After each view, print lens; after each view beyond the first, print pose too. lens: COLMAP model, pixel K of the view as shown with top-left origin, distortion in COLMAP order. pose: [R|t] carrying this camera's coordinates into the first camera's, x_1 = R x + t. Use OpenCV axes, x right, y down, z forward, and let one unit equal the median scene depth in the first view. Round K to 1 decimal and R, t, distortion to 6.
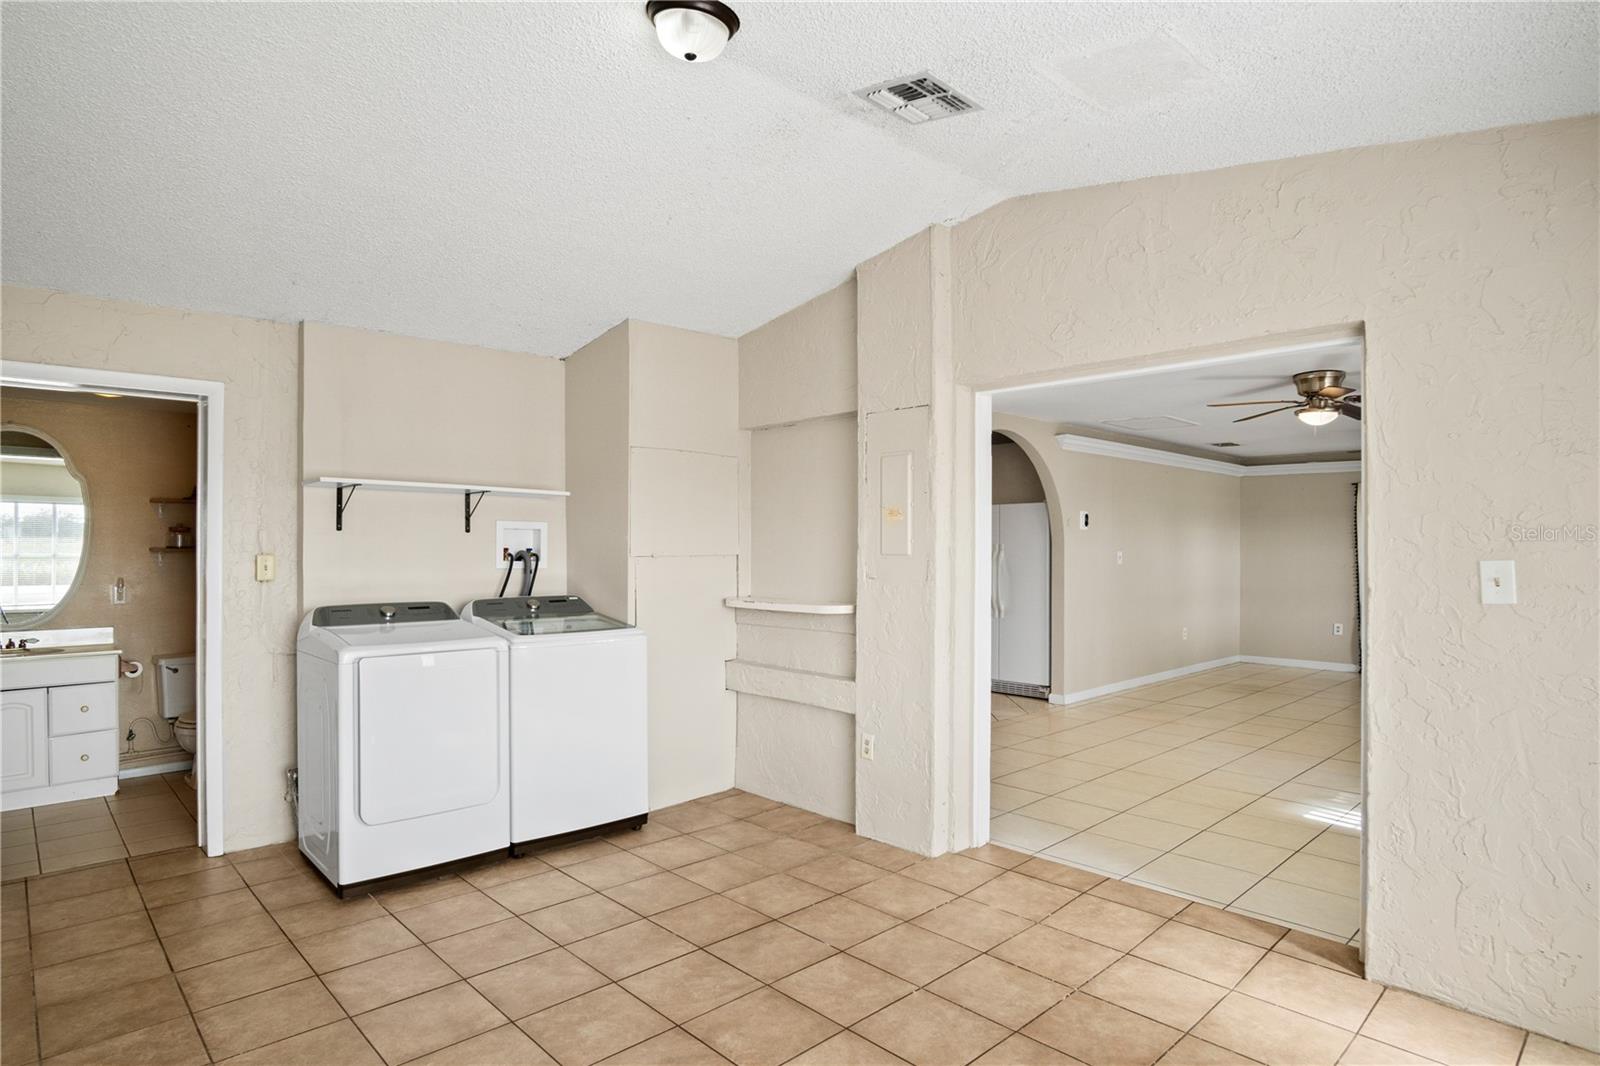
lens RADIAL K [[861.0, 0, 790.5], [0, 861.0, 545.9], [0, 0, 1]] dist [-0.020467, 0.010744]
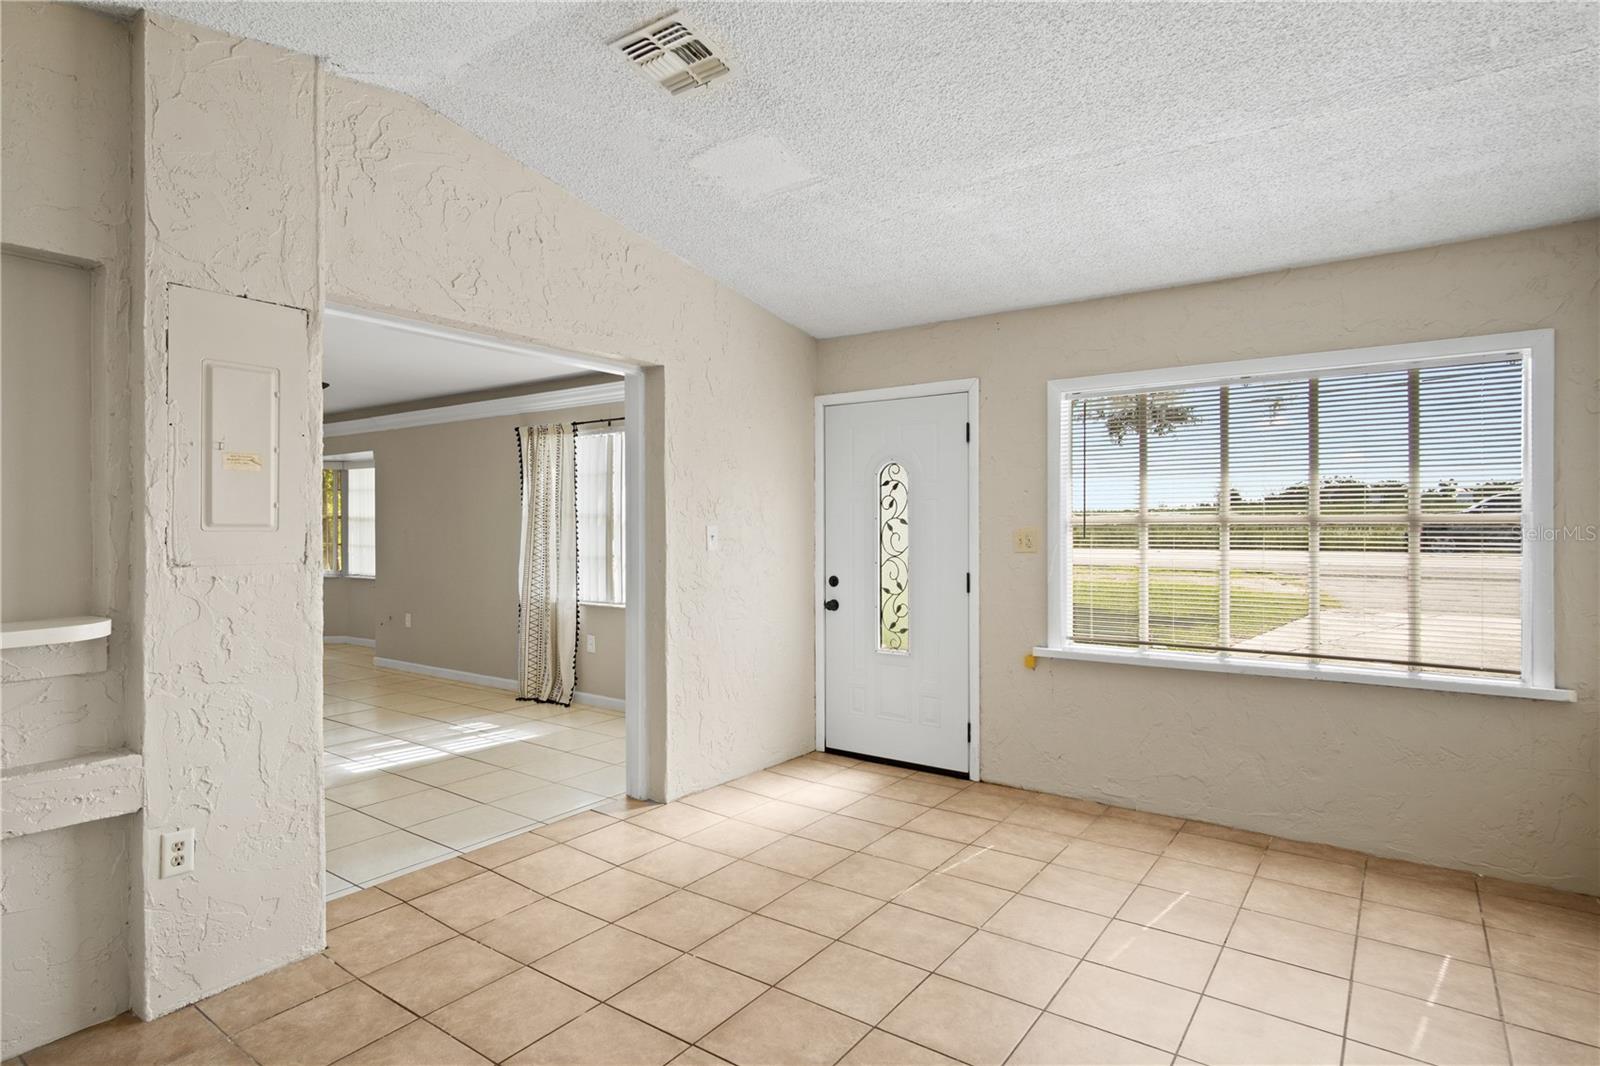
lens RADIAL K [[861.0, 0, 795.0], [0, 861.0, 520.9], [0, 0, 1]] dist [-0.020467, 0.010744]
pose [[-0.191852, -0.000191, 0.981424, -0.679055], [-0.004995, 0.999987, -0.000782, 0.005949], [-0.981411, -0.005052, -0.191850, 0.844362]]
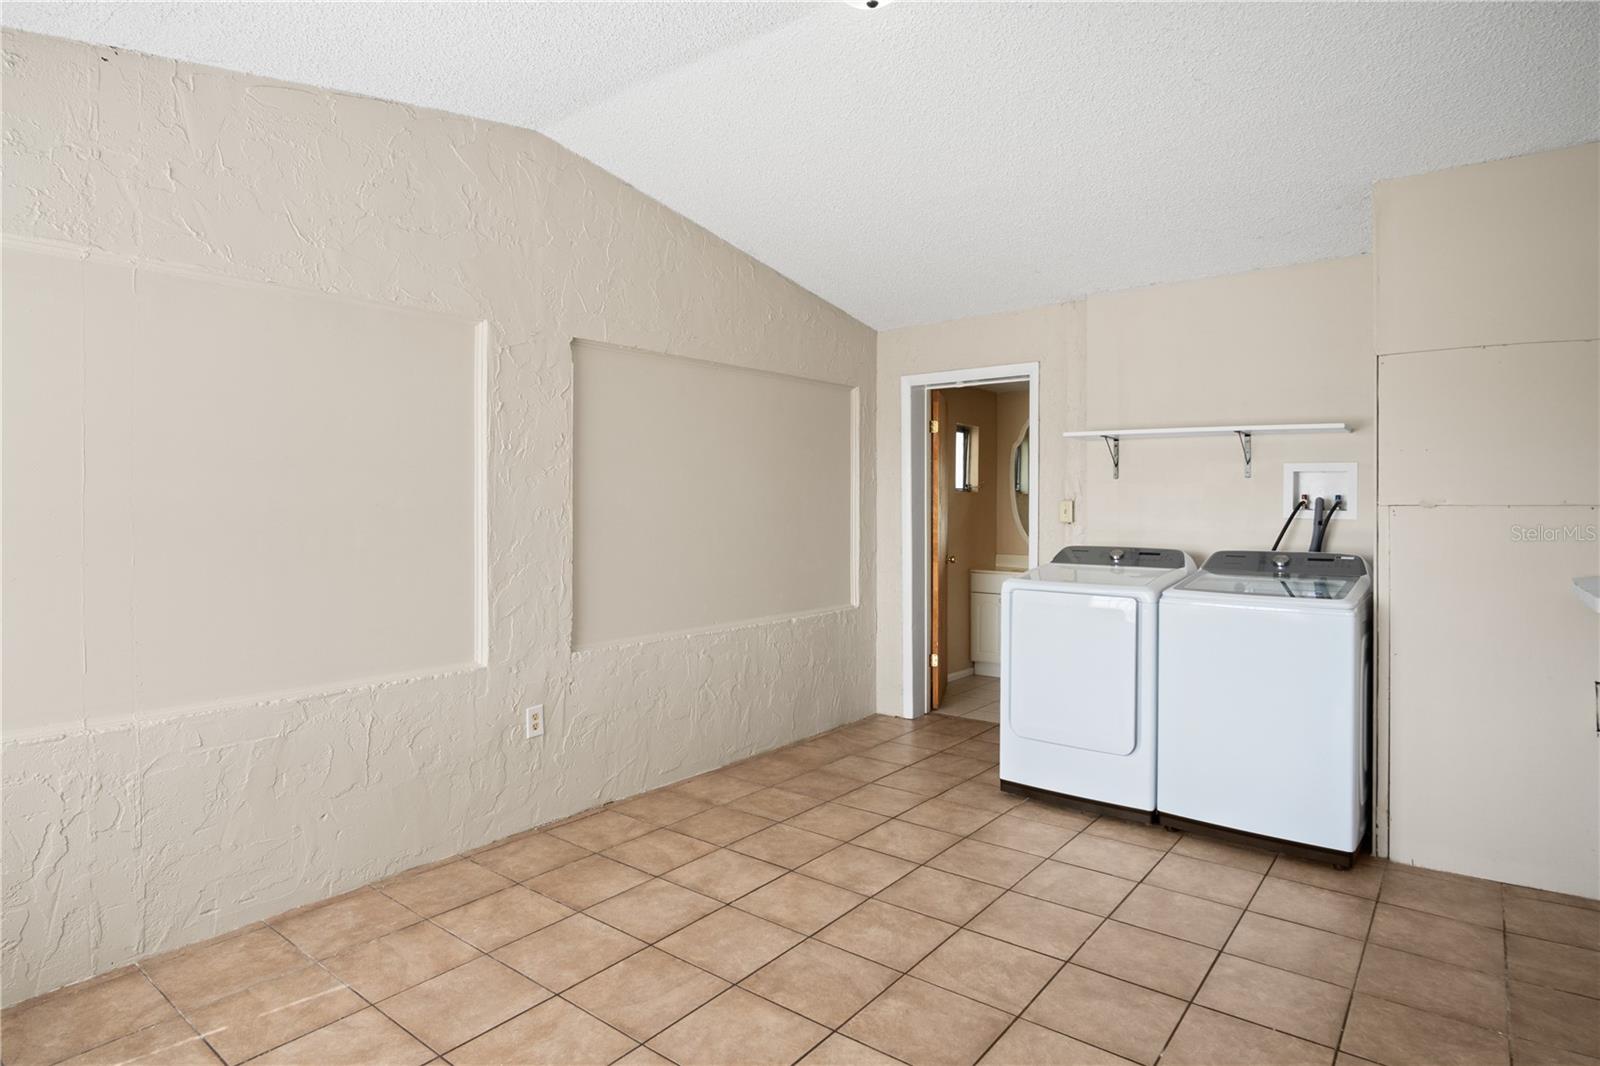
lens RADIAL K [[861.0, 0, 790.0], [0, 861.0, 495.4], [0, 0, 1]] dist [-0.020467, 0.010744]
pose [[0.169930, -0.004245, -0.985447, 0.598850], [0.002908, 0.999989, -0.003806, 0.007719], [0.985452, -0.002219, 0.169940, 0.510214]]
